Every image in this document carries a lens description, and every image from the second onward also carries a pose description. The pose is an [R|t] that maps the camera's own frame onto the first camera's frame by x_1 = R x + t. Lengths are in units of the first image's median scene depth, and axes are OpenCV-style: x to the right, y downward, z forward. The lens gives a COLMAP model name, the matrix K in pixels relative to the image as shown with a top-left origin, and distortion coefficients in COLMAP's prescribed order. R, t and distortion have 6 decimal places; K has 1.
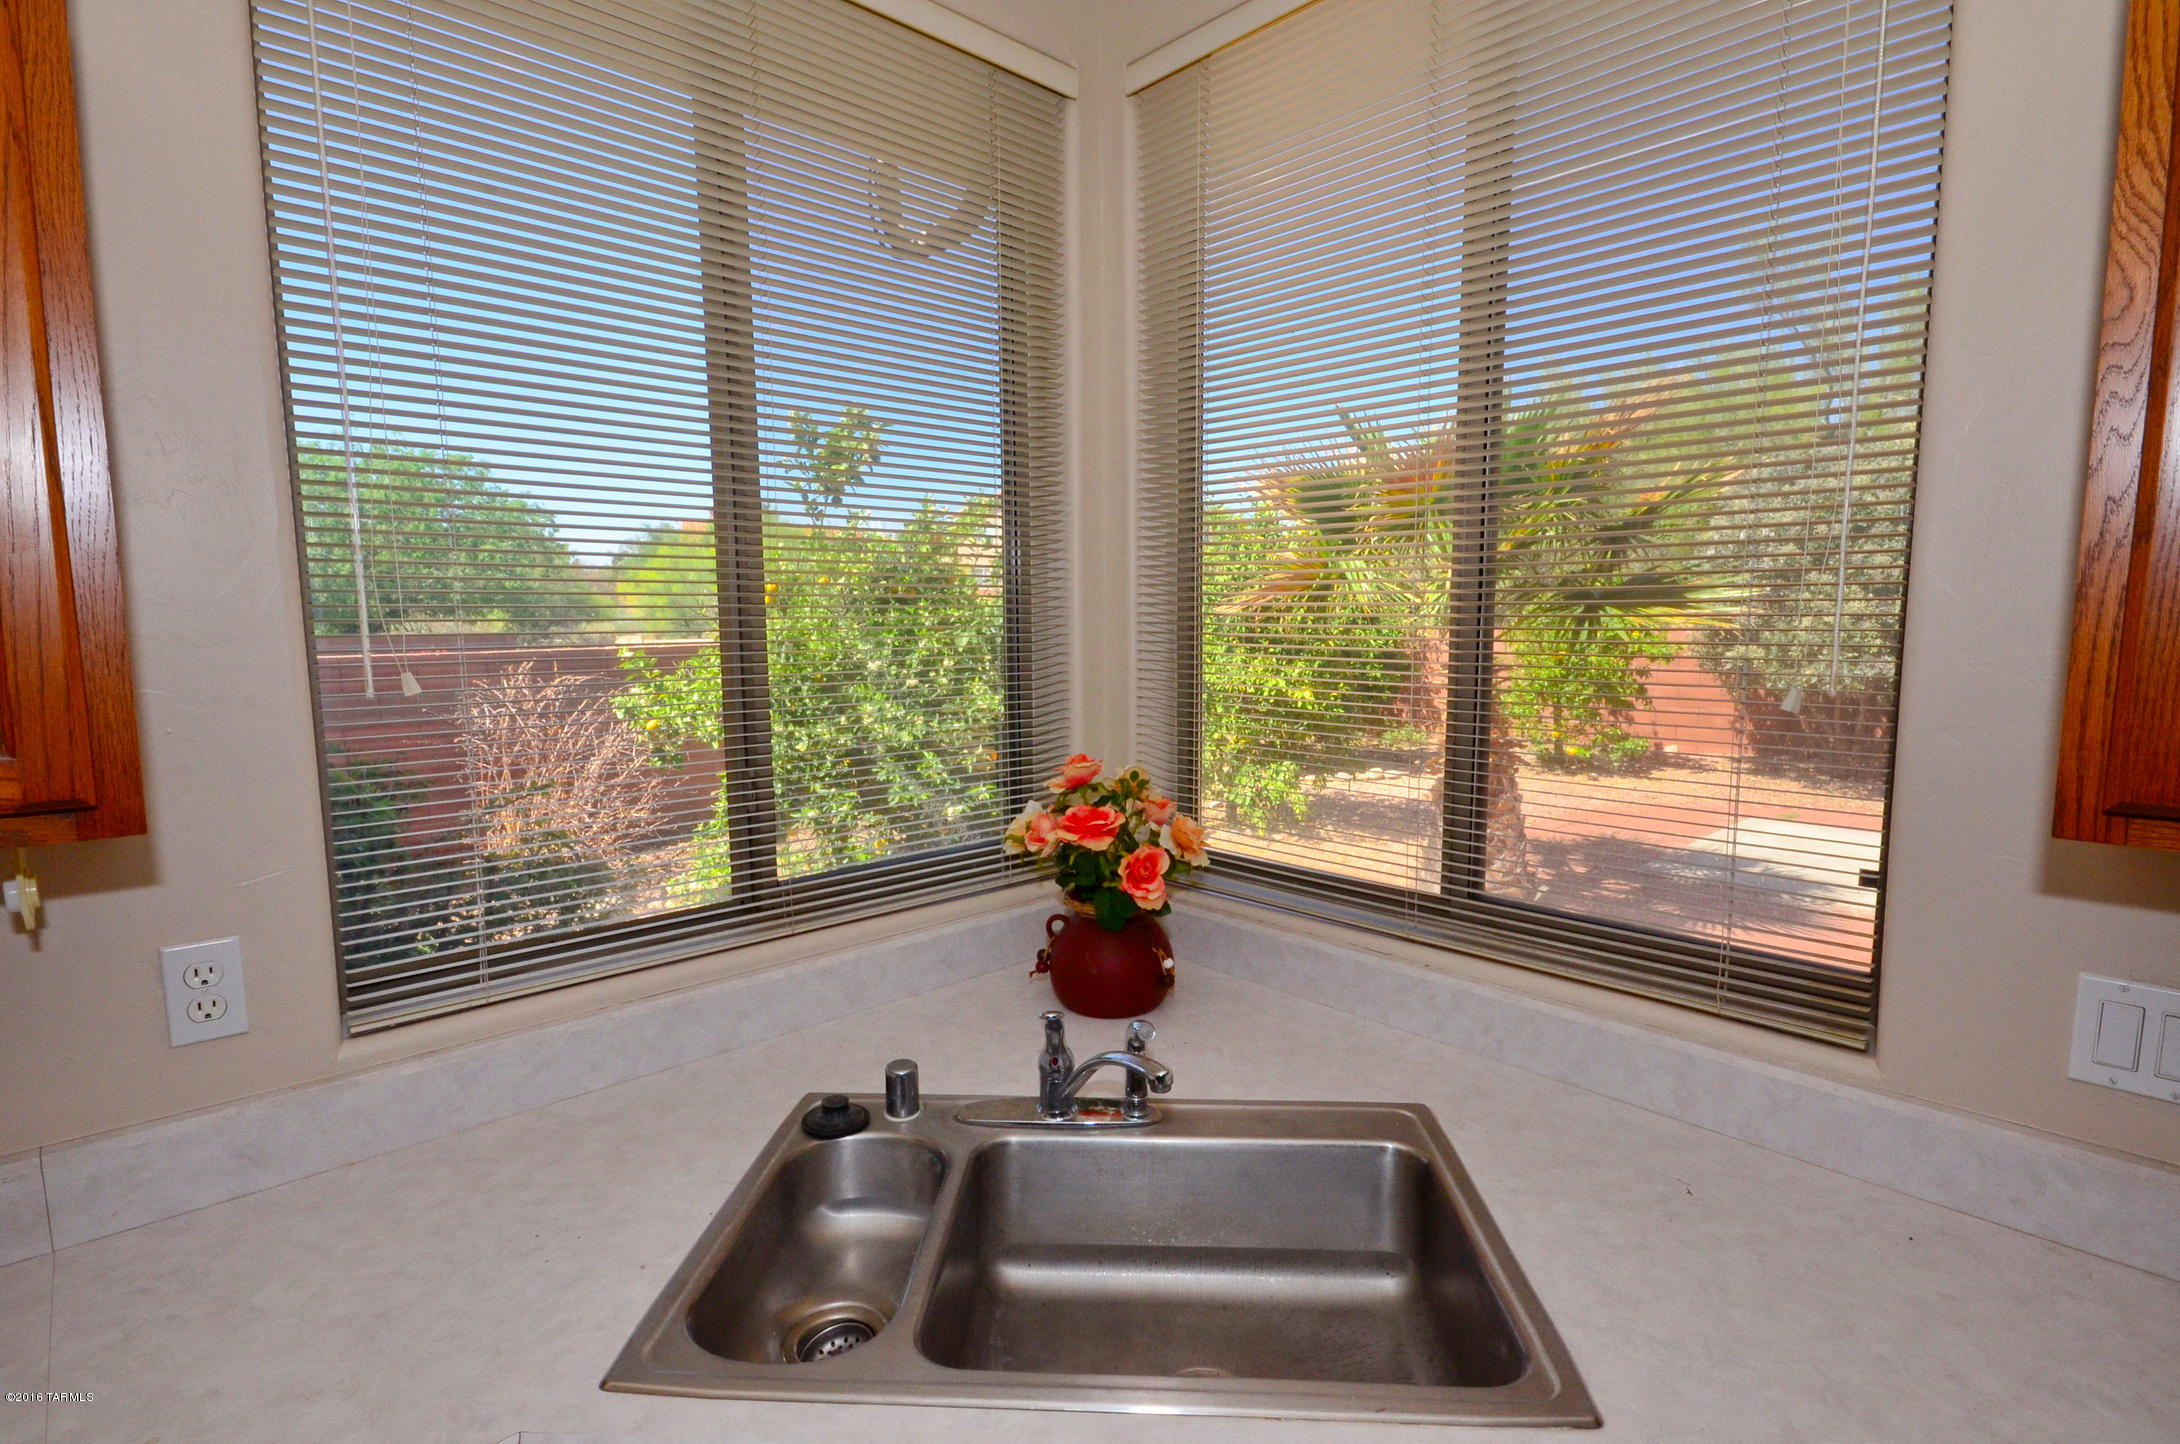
lens RADIAL K [[1059.0, 0, 1090.0], [0, 1059.0, 722.0], [0, 0, 1]] dist [-0.000584, 0.000009]
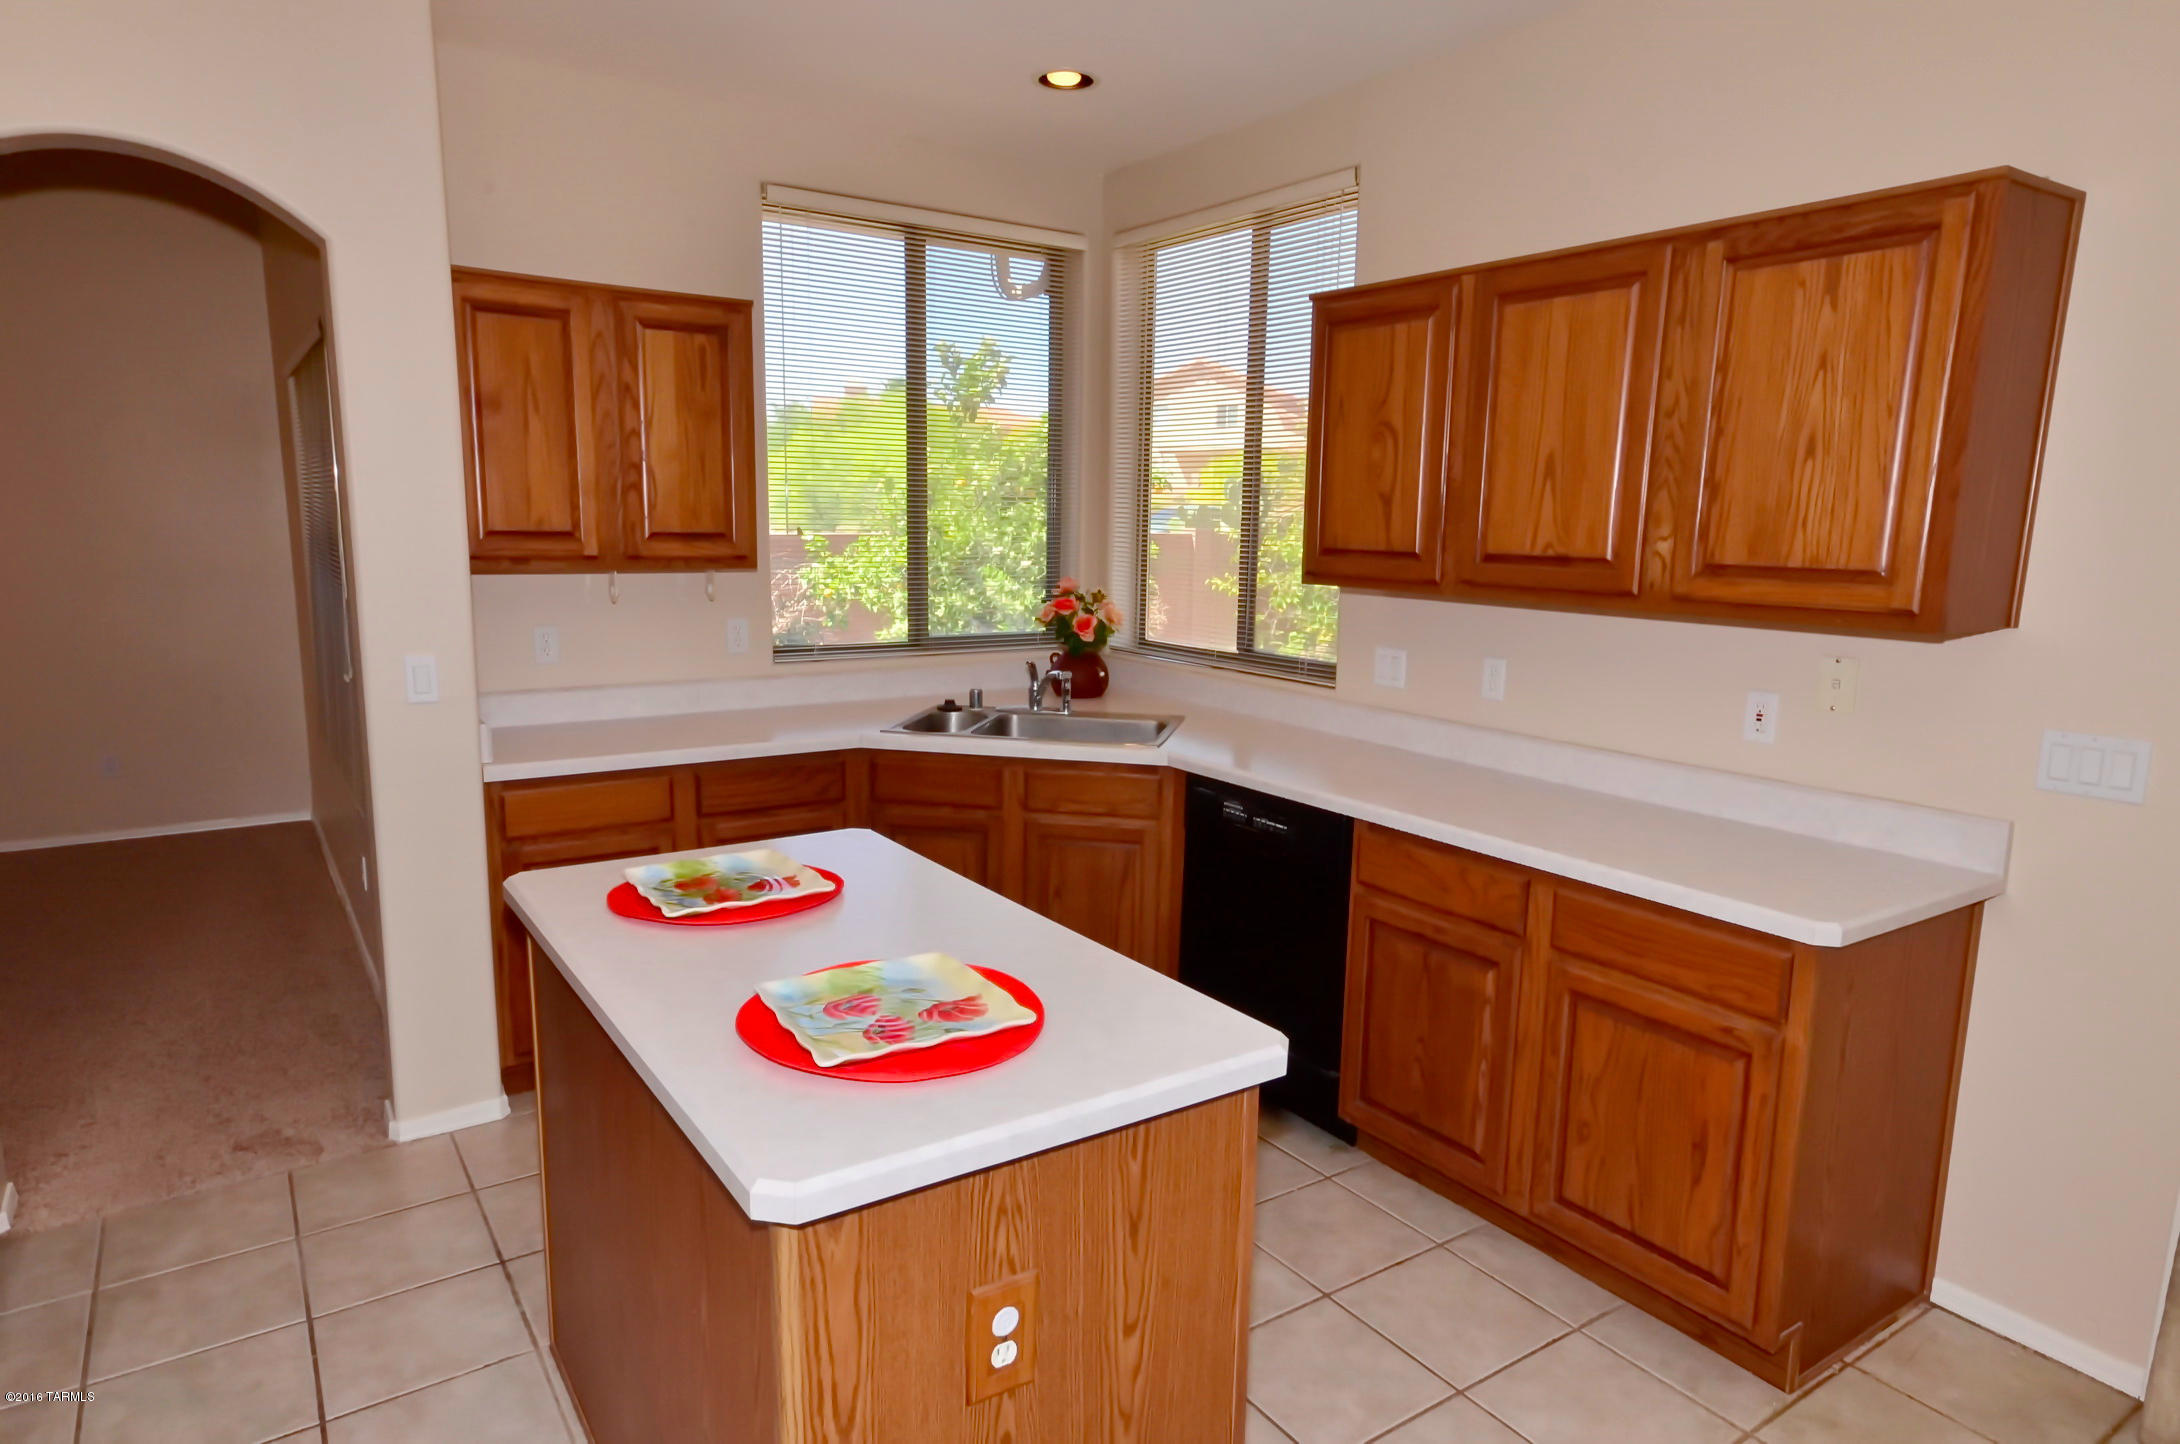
lens RADIAL K [[1288.4, 0, 1090.0], [0, 1288.4, 722.0], [0, 0, 1]] dist [-0.000374, -0.000030]
pose [[0.988258, 0.043990, -0.146327, 0.141412], [-0.034982, 0.997363, 0.063580, 0.050323], [0.148738, -0.057714, 0.987191, -0.521008]]
